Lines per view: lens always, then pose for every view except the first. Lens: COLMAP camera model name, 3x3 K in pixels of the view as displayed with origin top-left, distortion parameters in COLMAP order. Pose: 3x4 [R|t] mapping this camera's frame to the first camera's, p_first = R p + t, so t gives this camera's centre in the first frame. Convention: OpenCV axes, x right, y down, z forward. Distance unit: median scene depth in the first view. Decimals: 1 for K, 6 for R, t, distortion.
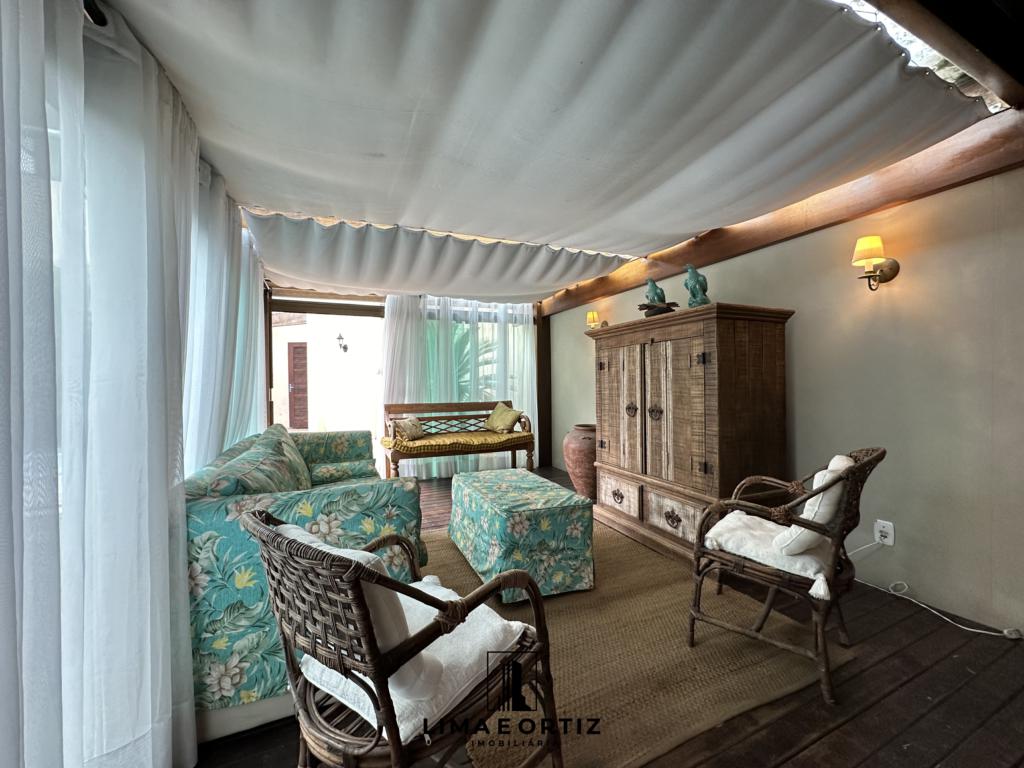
lens RADIAL K [[408.7, 0, 514.9], [0, 408.7, 381.8], [0, 0, 1]] dist [-0.003764, 0.001023]
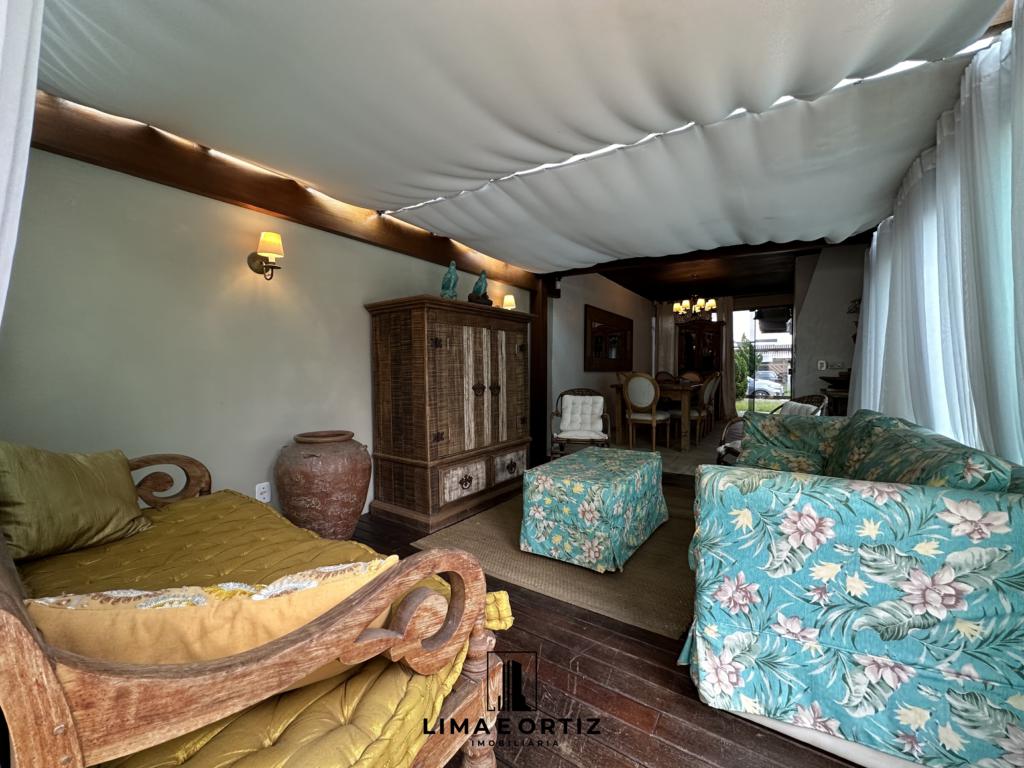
lens RADIAL K [[408.7, 0, 517.3], [0, 408.7, 380.1], [0, 0, 1]] dist [-0.003764, 0.001023]
pose [[-0.525750, -0.016327, 0.850482, -0.648538], [0.002366, 0.999784, 0.020656, 0.023605], [-0.850636, 0.012872, -0.525598, 1.463022]]
